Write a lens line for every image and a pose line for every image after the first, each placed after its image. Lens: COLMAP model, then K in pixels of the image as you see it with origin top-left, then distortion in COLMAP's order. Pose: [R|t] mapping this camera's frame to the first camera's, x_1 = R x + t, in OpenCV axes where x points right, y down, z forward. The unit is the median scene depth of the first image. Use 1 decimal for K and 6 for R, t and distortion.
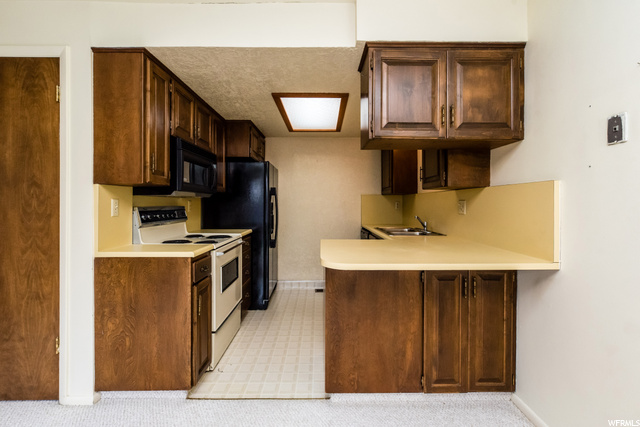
lens RADIAL K [[287.2, 0, 338.1], [0, 287.2, 199.1], [0, 0, 1]] dist [0.000107, 0.000971]
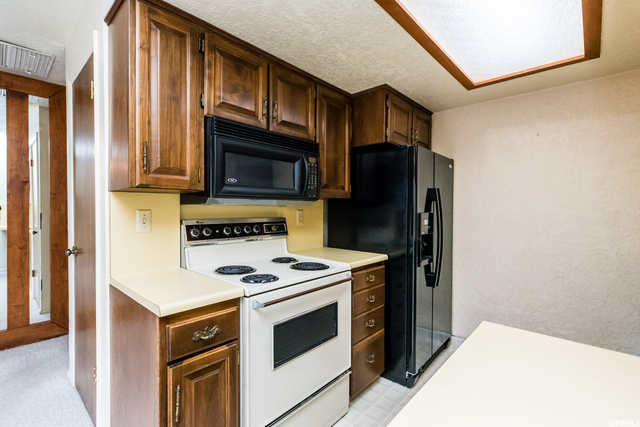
lens RADIAL K [[294.2, 0, 274.8], [0, 294.2, 210.9], [0, 0, 1]] dist [0.002543, 0.000156]
pose [[0.655299, 0.008828, -0.755318, 0.064948], [0.006046, 0.999838, 0.016931, -0.010153], [0.755345, -0.015661, 0.655140, 0.779448]]
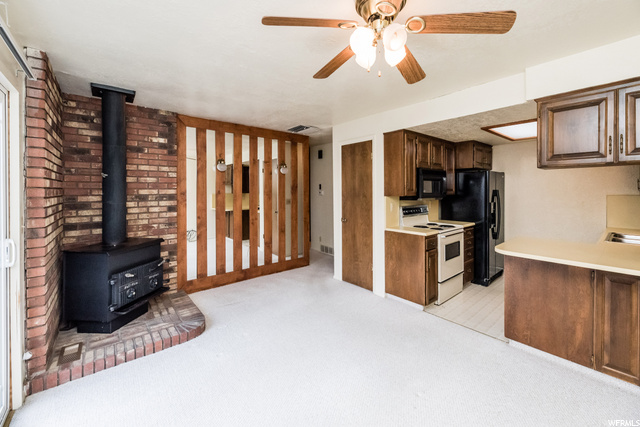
lens RADIAL K [[262.4, 0, 346.8], [0, 262.4, 190.7], [0, 0, 1]] dist [-0.000513, -0.000001]
pose [[0.676300, -0.001831, -0.736624, 0.394206], [0.004248, 0.999990, 0.001415, -0.094609], [0.736614, -0.004086, 0.676301, -0.517614]]
